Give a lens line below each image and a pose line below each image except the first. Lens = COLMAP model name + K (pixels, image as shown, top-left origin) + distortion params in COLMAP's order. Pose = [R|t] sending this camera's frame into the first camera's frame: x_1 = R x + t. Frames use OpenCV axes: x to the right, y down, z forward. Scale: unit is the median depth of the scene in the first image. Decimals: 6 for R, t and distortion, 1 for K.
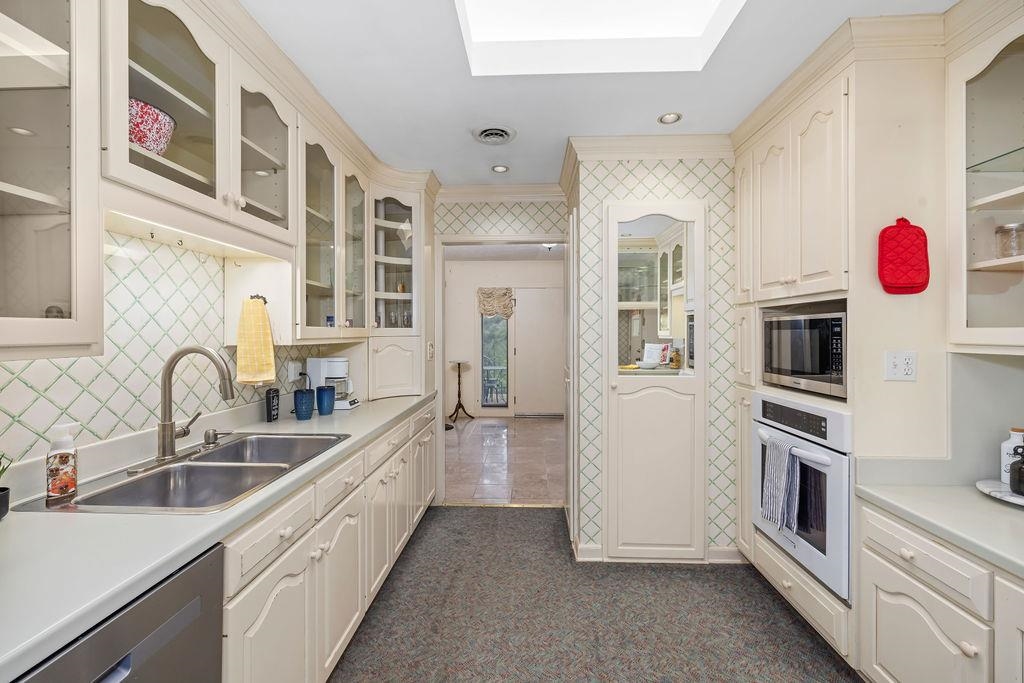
lens RADIAL K [[431.4, 0, 514.7], [0, 431.4, 332.5], [0, 0, 1]] dist [-0.000271, -0.000550]
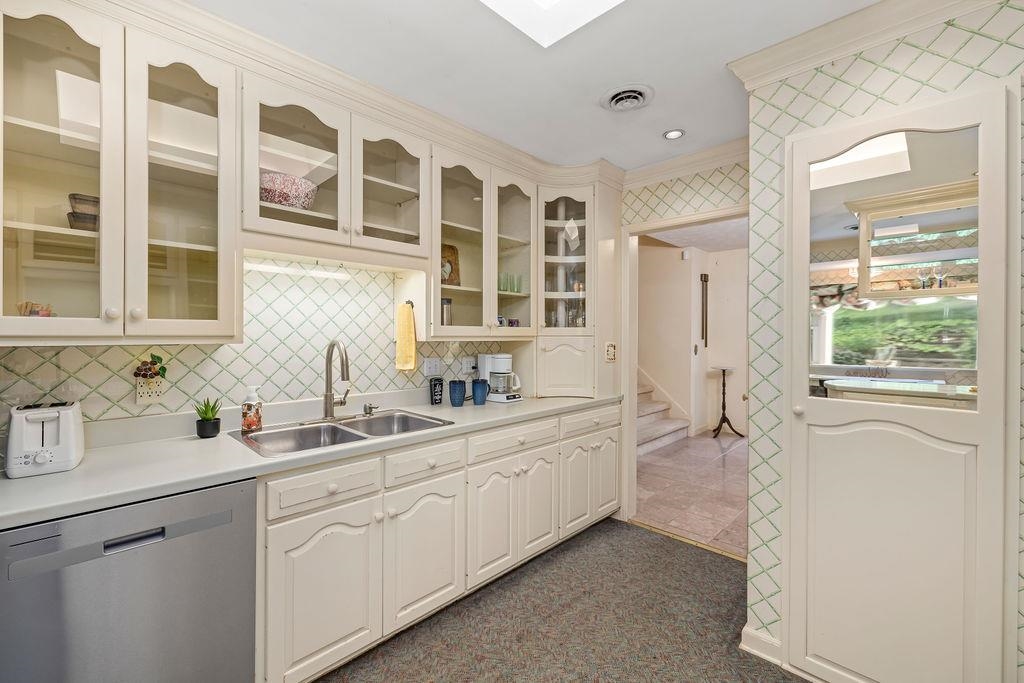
lens RADIAL K [[431.4, 0, 505.3], [0, 431.4, 335.6], [0, 0, 1]] dist [-0.000271, -0.000550]
pose [[0.739525, 0.005049, -0.673110, 0.439750], [-0.004107, 0.999987, 0.002989, 0.008667], [0.673116, 0.000554, 0.739536, 0.261748]]
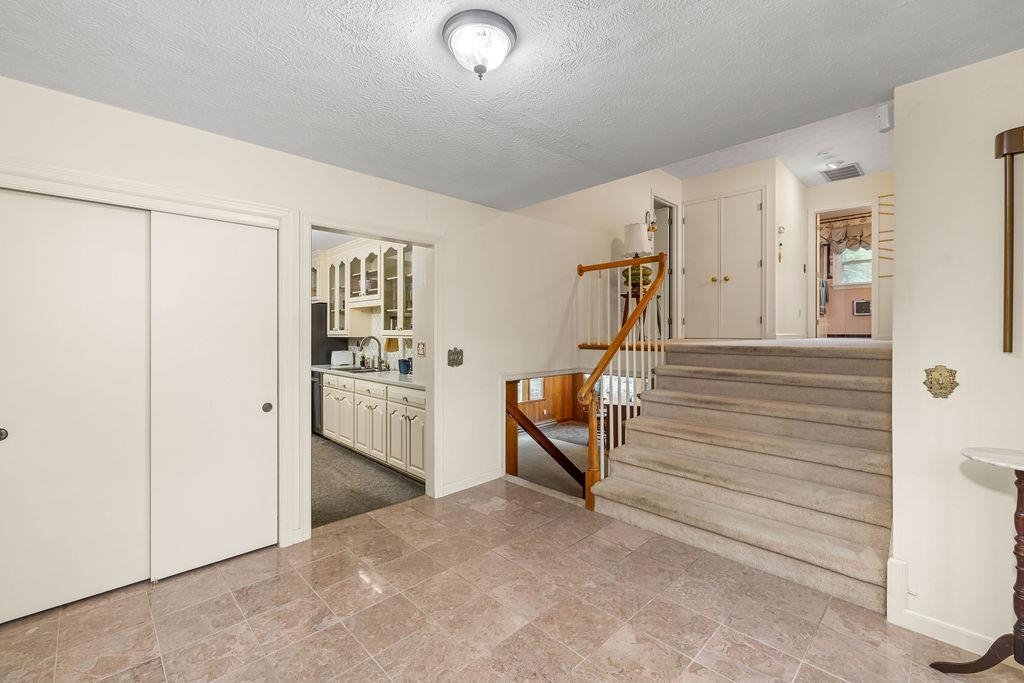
lens RADIAL K [[431.4, 0, 511.2], [0, 431.4, 336.4], [0, 0, 1]] dist [-0.000271, -0.000550]
pose [[-0.692138, -0.000478, -0.721765, 0.784351], [-0.004792, 0.999981, 0.003933, 0.007670], [0.721749, 0.006181, -0.692127, 3.273448]]
